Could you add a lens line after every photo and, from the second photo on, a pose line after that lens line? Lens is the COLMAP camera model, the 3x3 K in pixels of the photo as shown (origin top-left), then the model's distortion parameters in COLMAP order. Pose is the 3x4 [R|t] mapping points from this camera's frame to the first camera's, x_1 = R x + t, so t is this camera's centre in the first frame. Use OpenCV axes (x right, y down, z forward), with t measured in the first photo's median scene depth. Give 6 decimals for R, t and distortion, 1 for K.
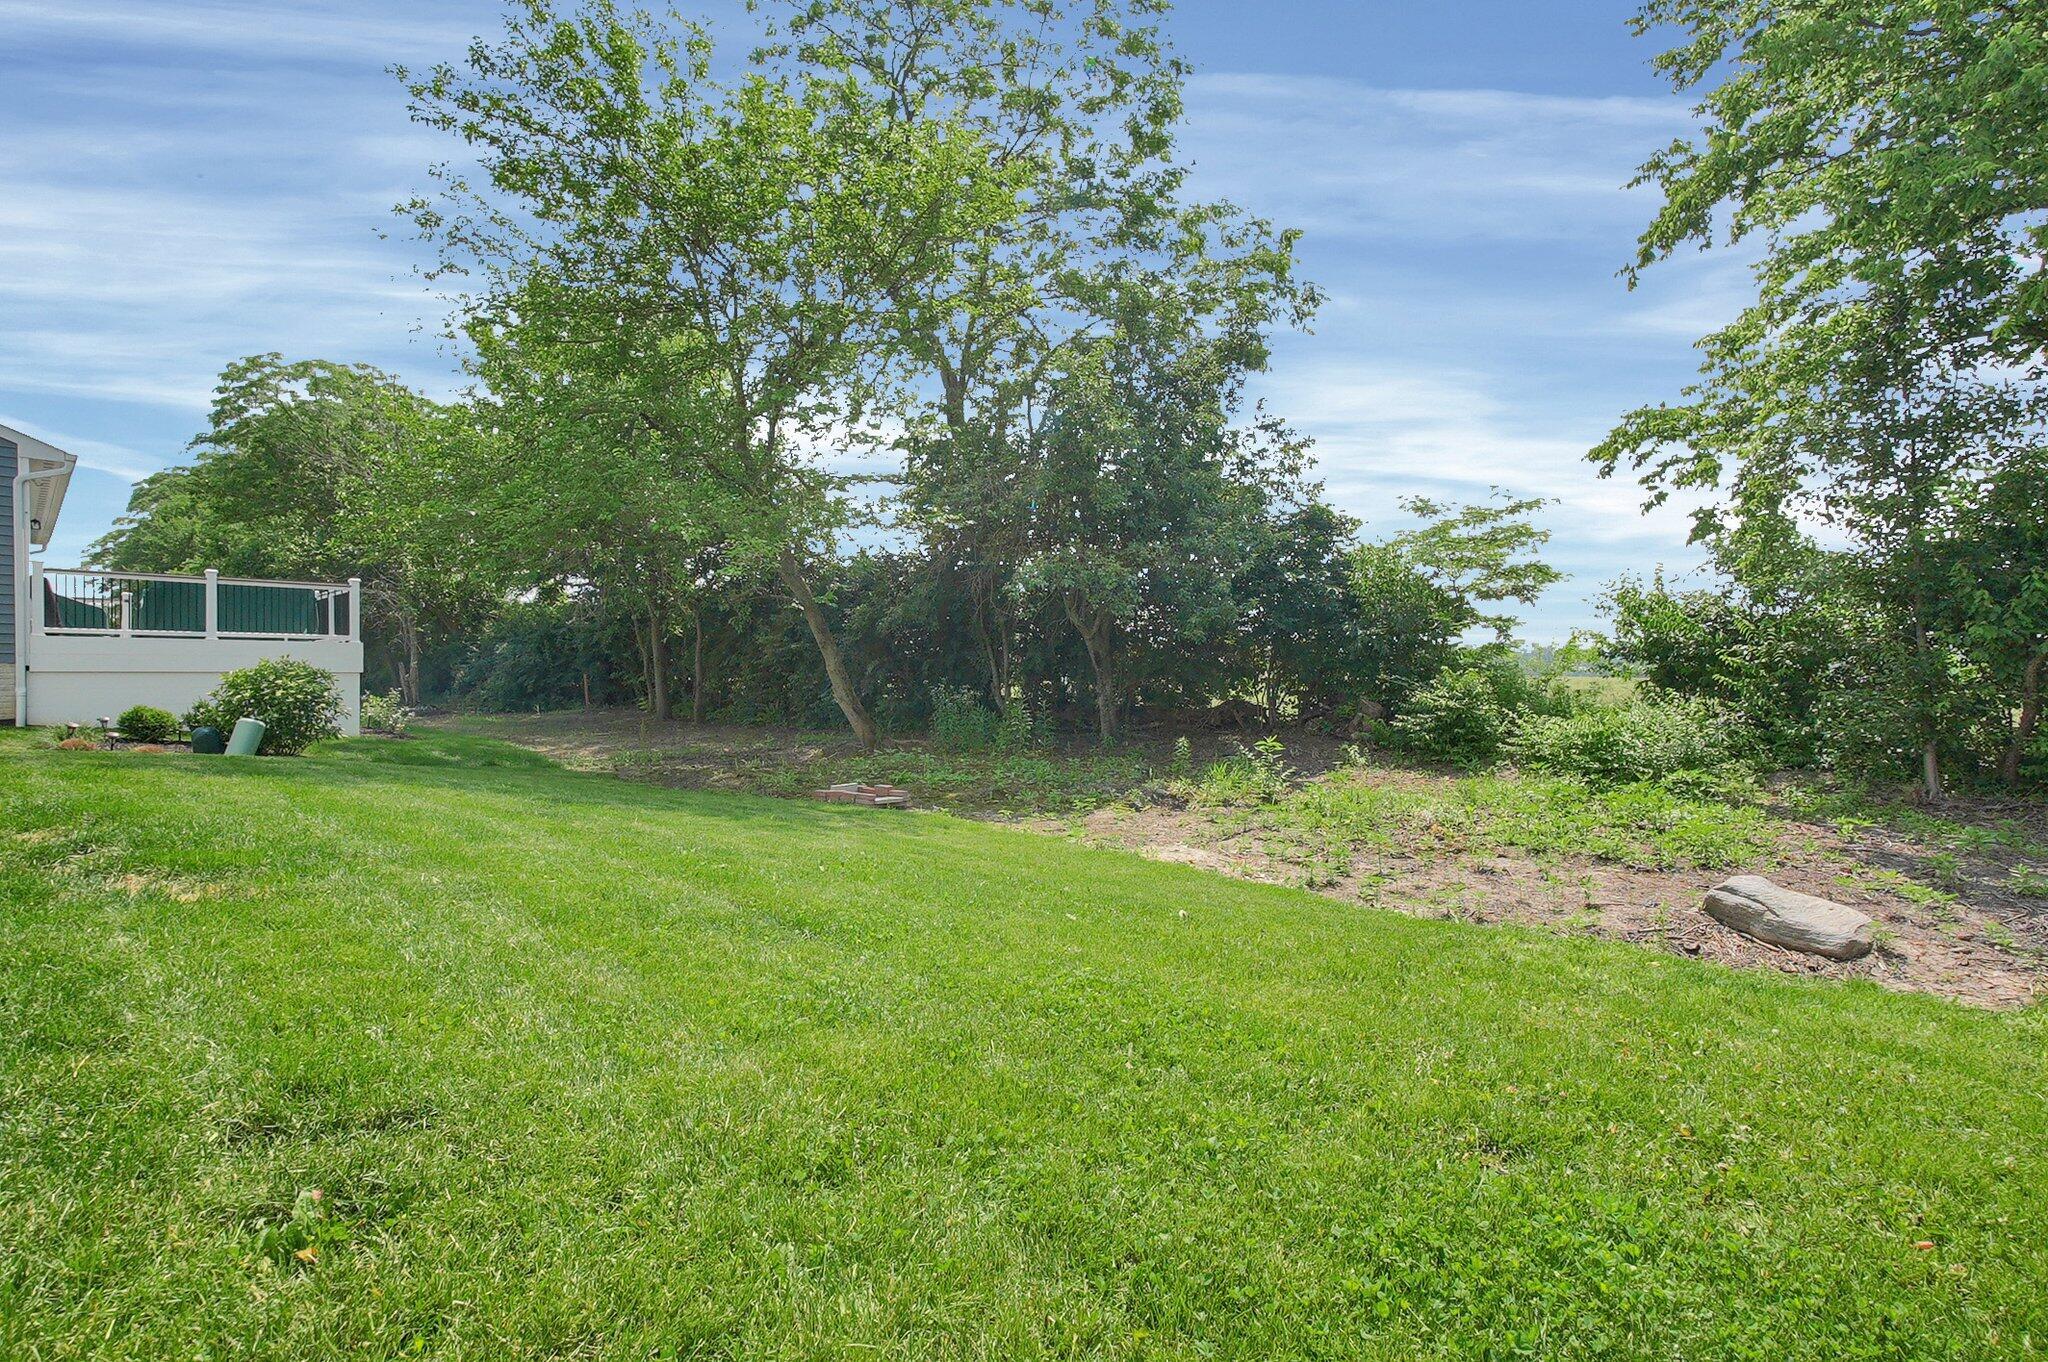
lens RADIAL K [[963.3, 0, 1017.6], [0, 963.3, 695.1], [0, 0, 1]] dist [0.000271, 0.000538]
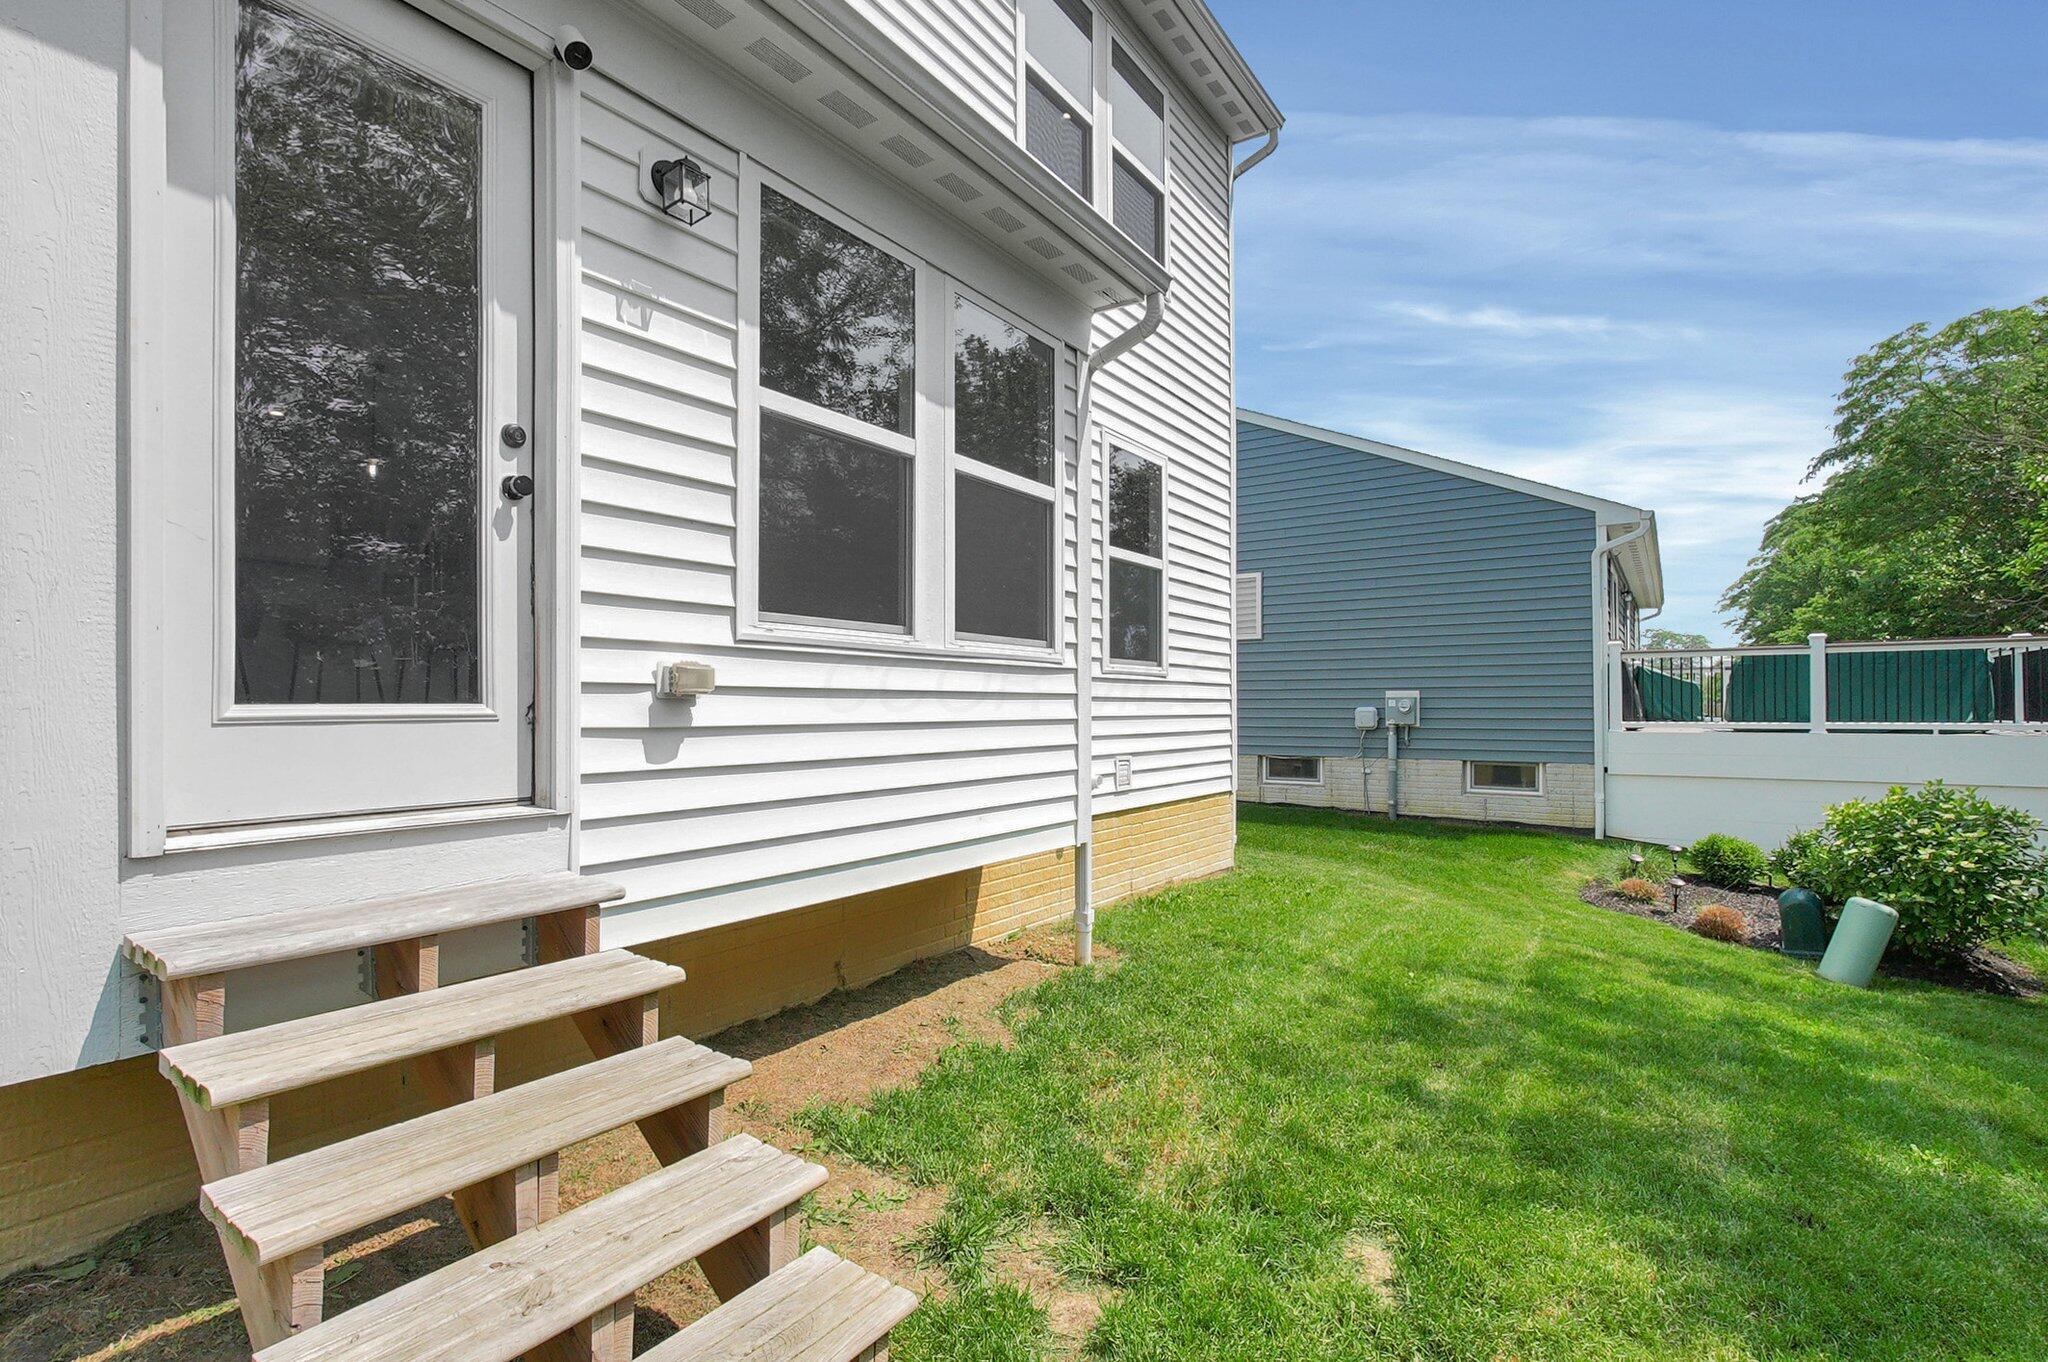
lens RADIAL K [[963.3, 0, 1017.6], [0, 963.3, 695.1], [0, 0, 1]] dist [0.000271, 0.000538]
pose [[0.159900, -0.015261, -0.987015, -0.117493], [-0.008779, 0.999819, -0.016881, -0.033536], [0.987094, 0.011364, 0.159737, 0.154461]]
